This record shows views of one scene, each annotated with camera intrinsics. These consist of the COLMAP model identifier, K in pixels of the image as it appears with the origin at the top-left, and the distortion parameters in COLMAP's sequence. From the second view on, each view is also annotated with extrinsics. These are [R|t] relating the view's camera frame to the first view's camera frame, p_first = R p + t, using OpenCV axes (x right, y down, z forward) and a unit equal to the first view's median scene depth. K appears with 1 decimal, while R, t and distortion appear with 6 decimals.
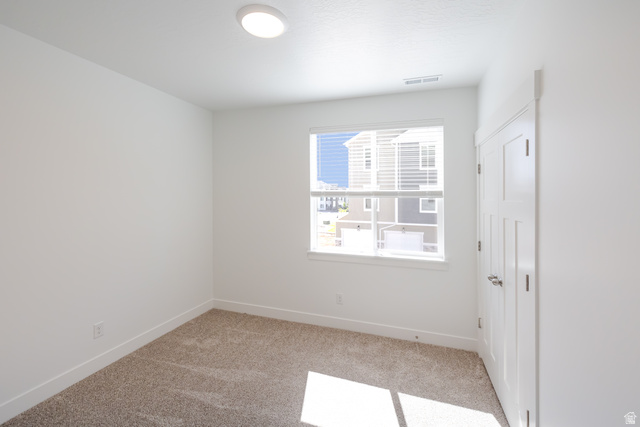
lens RADIAL K [[273.0, 0, 321.0], [0, 273.0, 197.9], [0, 0, 1]] dist [0.026098, 0.000006]
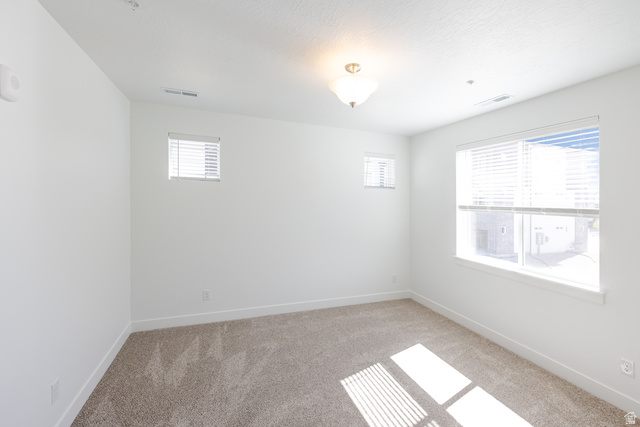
lens RADIAL K [[273.0, 0, 321.0], [0, 273.0, 197.9], [0, 0, 1]] dist [0.026098, 0.000006]
pose [[0.628911, 0.000413, -0.777477, 0.510628], [-0.030961, 0.999220, -0.024515, 0.002098], [0.776861, 0.039489, 0.628433, -0.141926]]
